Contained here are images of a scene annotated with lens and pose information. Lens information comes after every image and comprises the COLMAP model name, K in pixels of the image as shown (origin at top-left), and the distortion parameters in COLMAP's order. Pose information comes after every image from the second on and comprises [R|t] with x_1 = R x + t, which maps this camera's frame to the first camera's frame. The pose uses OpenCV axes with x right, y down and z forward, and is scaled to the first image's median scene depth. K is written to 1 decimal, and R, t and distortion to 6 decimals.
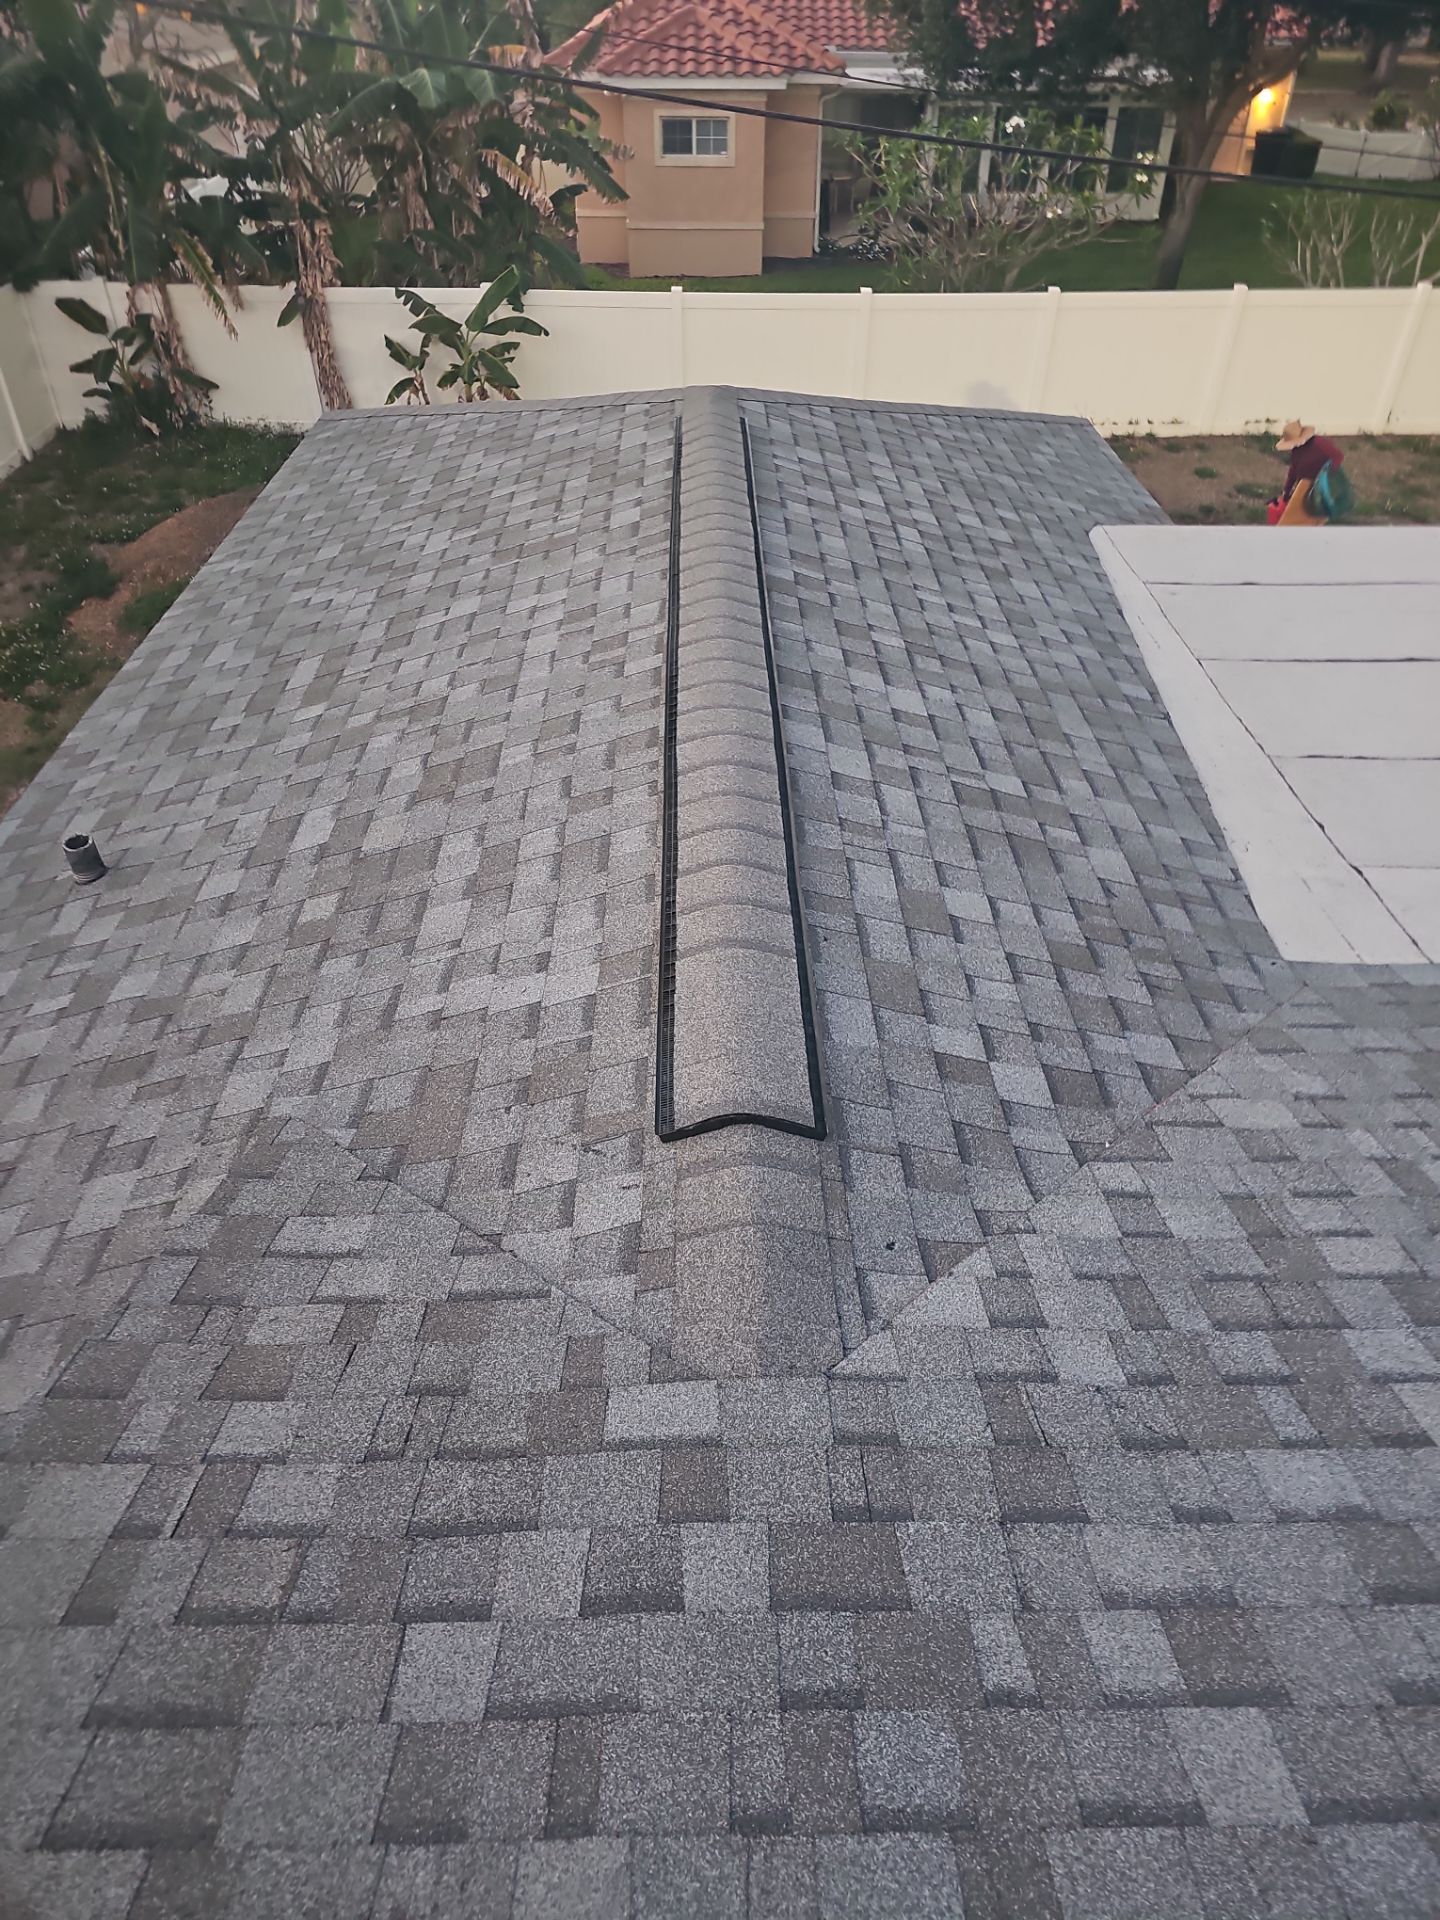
lens RADIAL K [[1225.5, 0, 720.0], [0, 1225.5, 960.0], [0, 0, 1]] dist [0.067636, -0.040766]
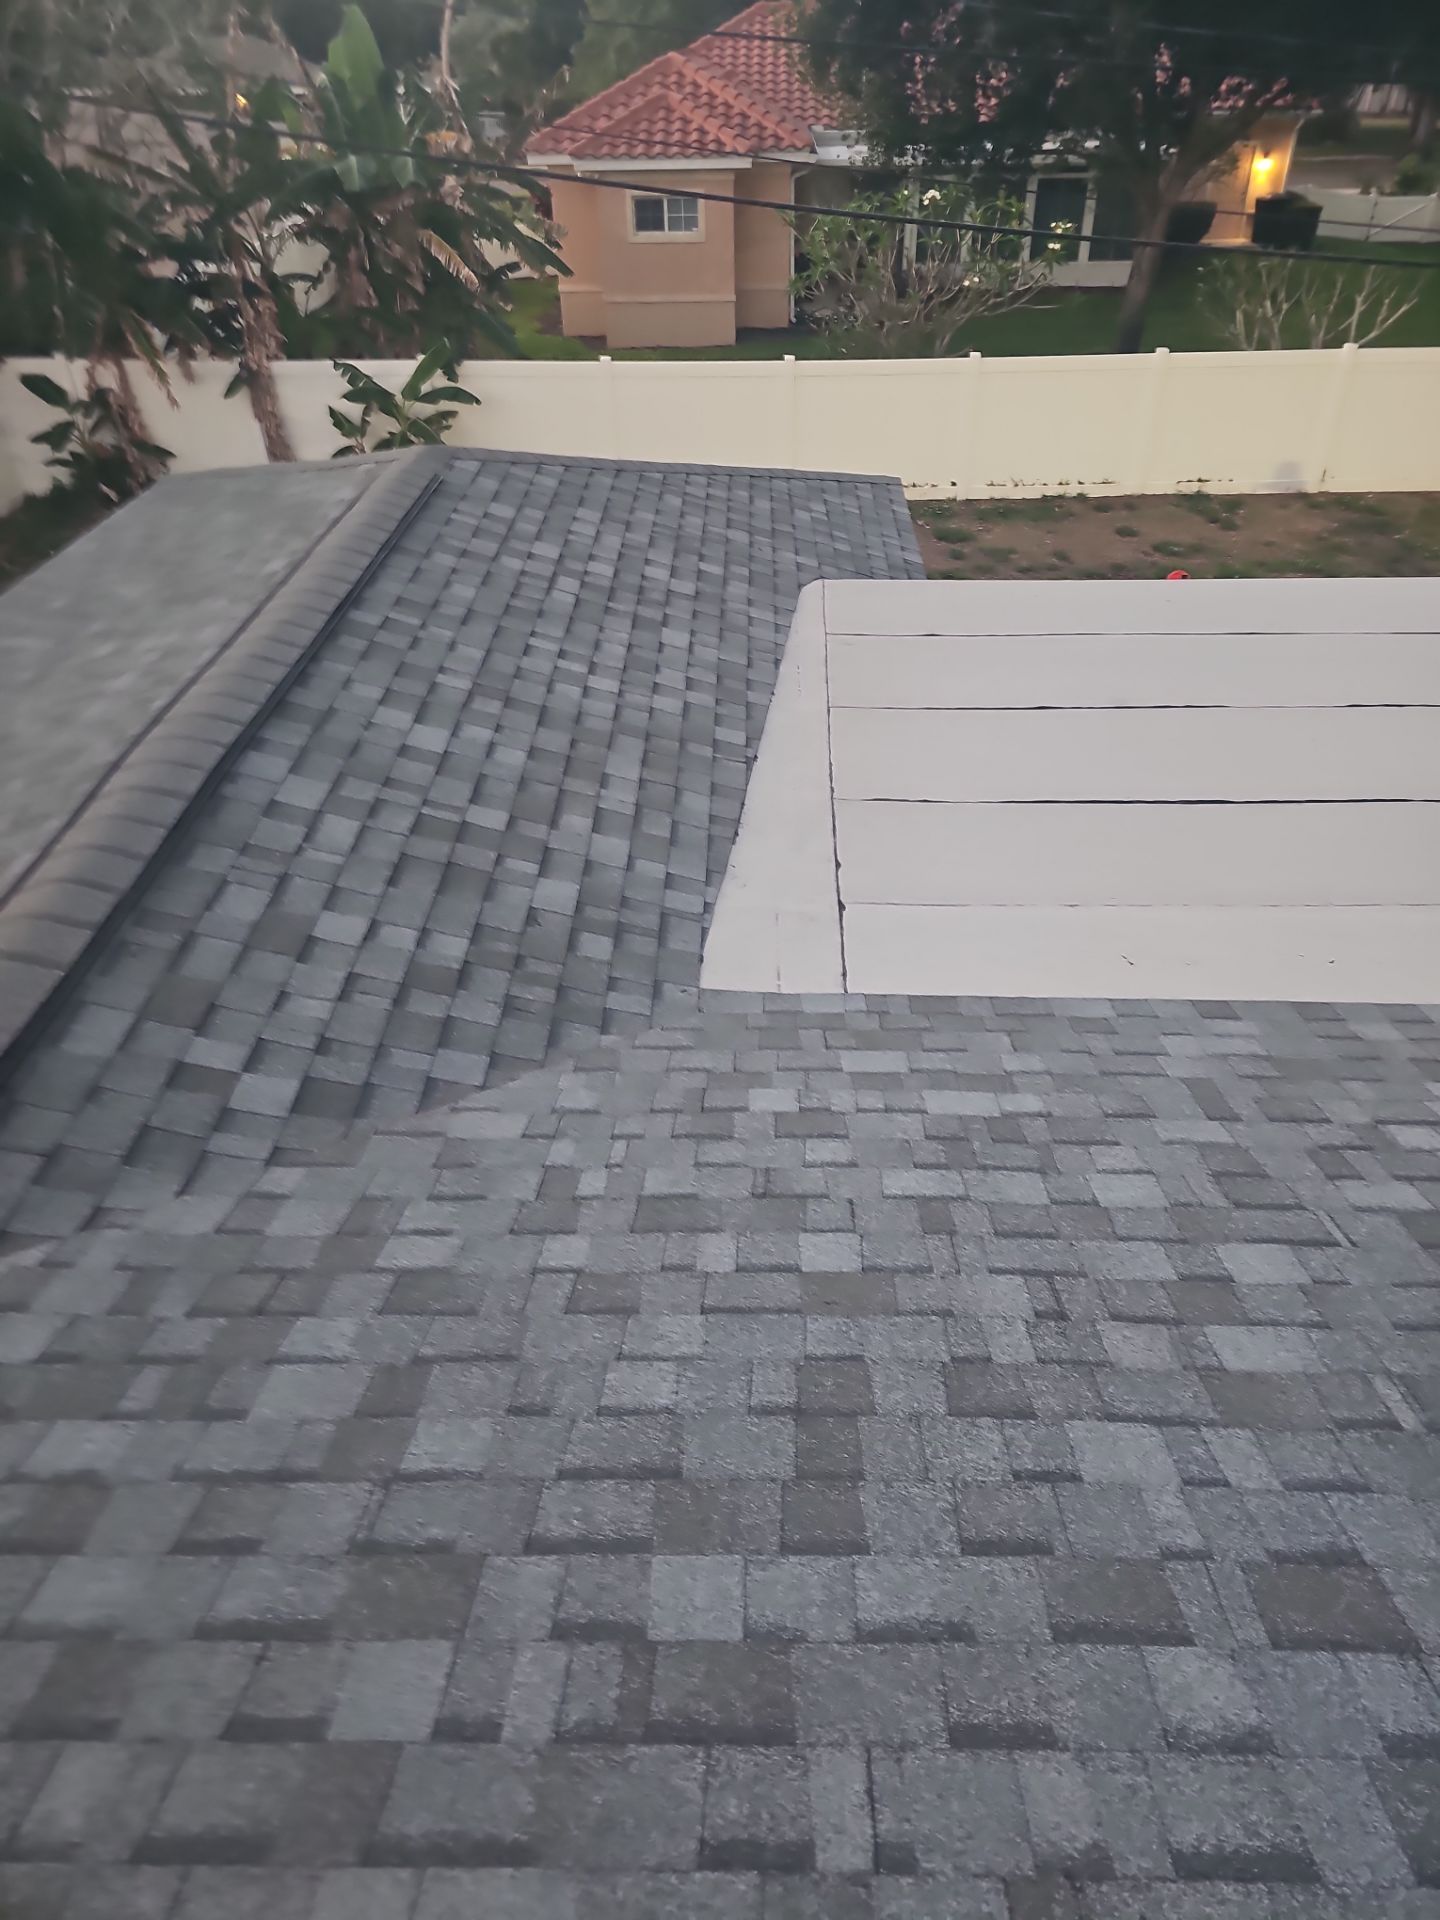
lens RADIAL K [[1235.7, 0, 710.5], [0, 1235.7, 965.3], [0, 0, 1]] dist [0.069683, -0.043949]
pose [[0.998517, 0.012644, -0.052954, 0.115279], [-0.014969, 0.998931, -0.043740, 0.005652], [0.052344, 0.044468, 0.997639, -0.005352]]
